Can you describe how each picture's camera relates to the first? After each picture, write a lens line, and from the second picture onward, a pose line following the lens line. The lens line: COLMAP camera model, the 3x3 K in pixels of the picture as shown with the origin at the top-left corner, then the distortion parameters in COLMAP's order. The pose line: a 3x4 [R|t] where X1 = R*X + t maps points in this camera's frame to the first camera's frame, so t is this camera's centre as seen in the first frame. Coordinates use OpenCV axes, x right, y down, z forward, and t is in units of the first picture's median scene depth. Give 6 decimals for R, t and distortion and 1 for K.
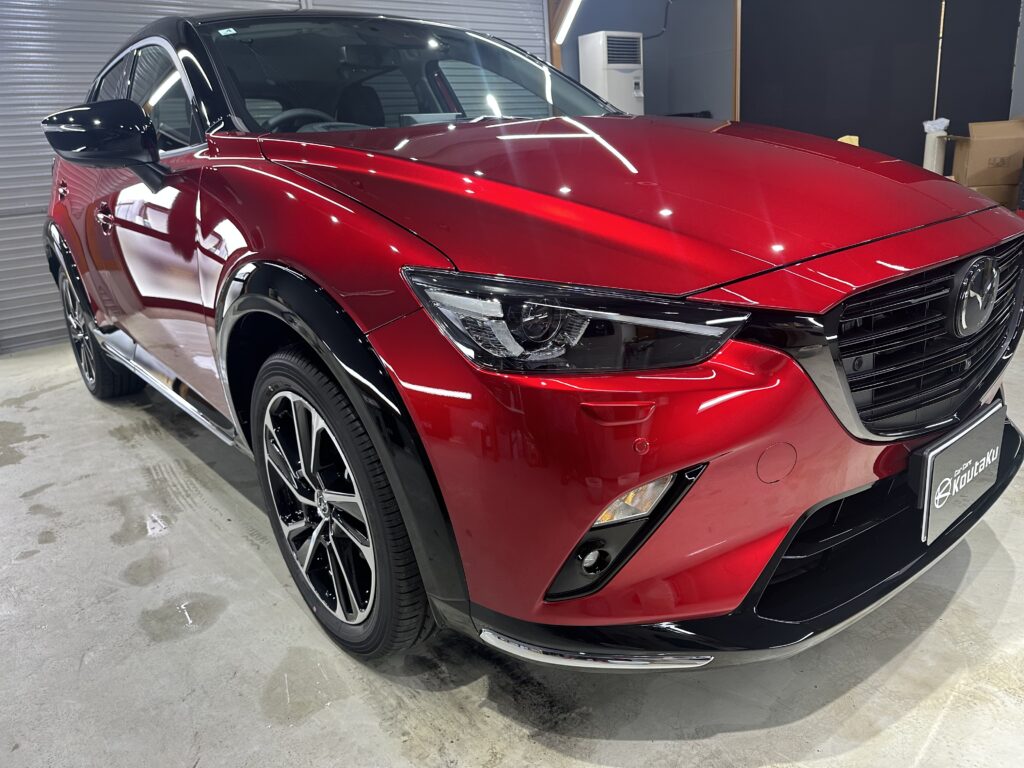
lens RADIAL K [[731.9, 0, 517.1], [0, 731.9, 378.8], [0, 0, 1]] dist [-0.008428, -0.010677]
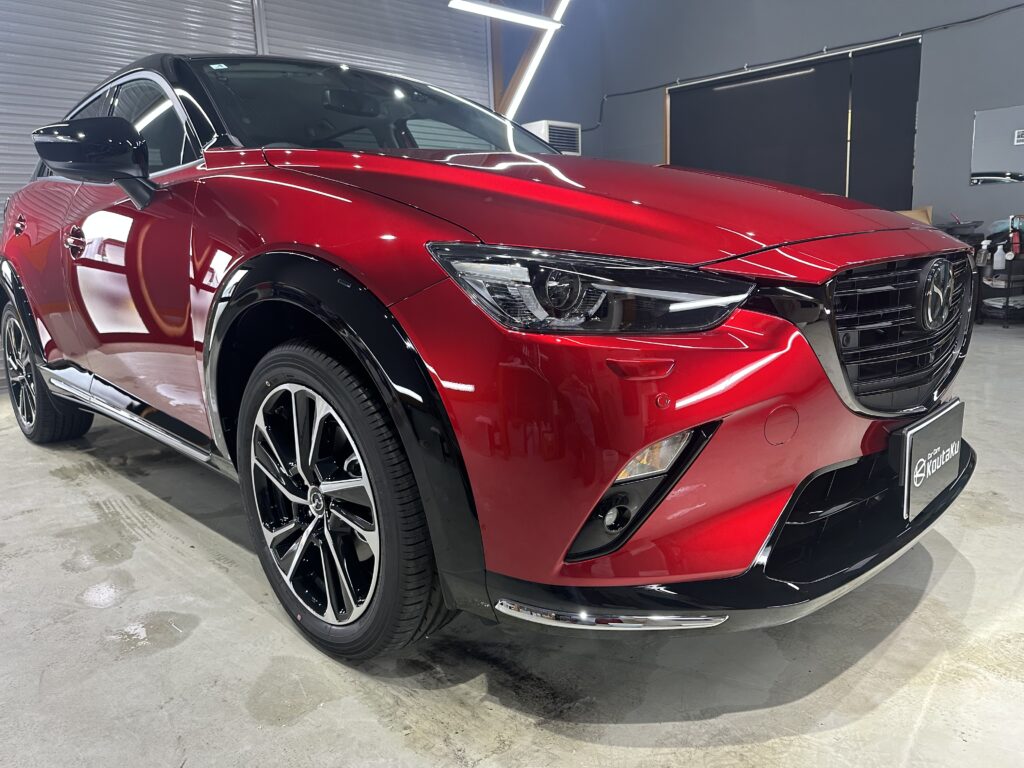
lens RADIAL K [[731.9, 0, 514.0], [0, 731.9, 379.0], [0, 0, 1]] dist [-0.008428, -0.010677]
pose [[0.995407, 0.015959, 0.094397, -0.102320], [-0.004397, 0.992588, -0.121447, 0.134387], [-0.095636, 0.120474, 0.988099, -0.021291]]
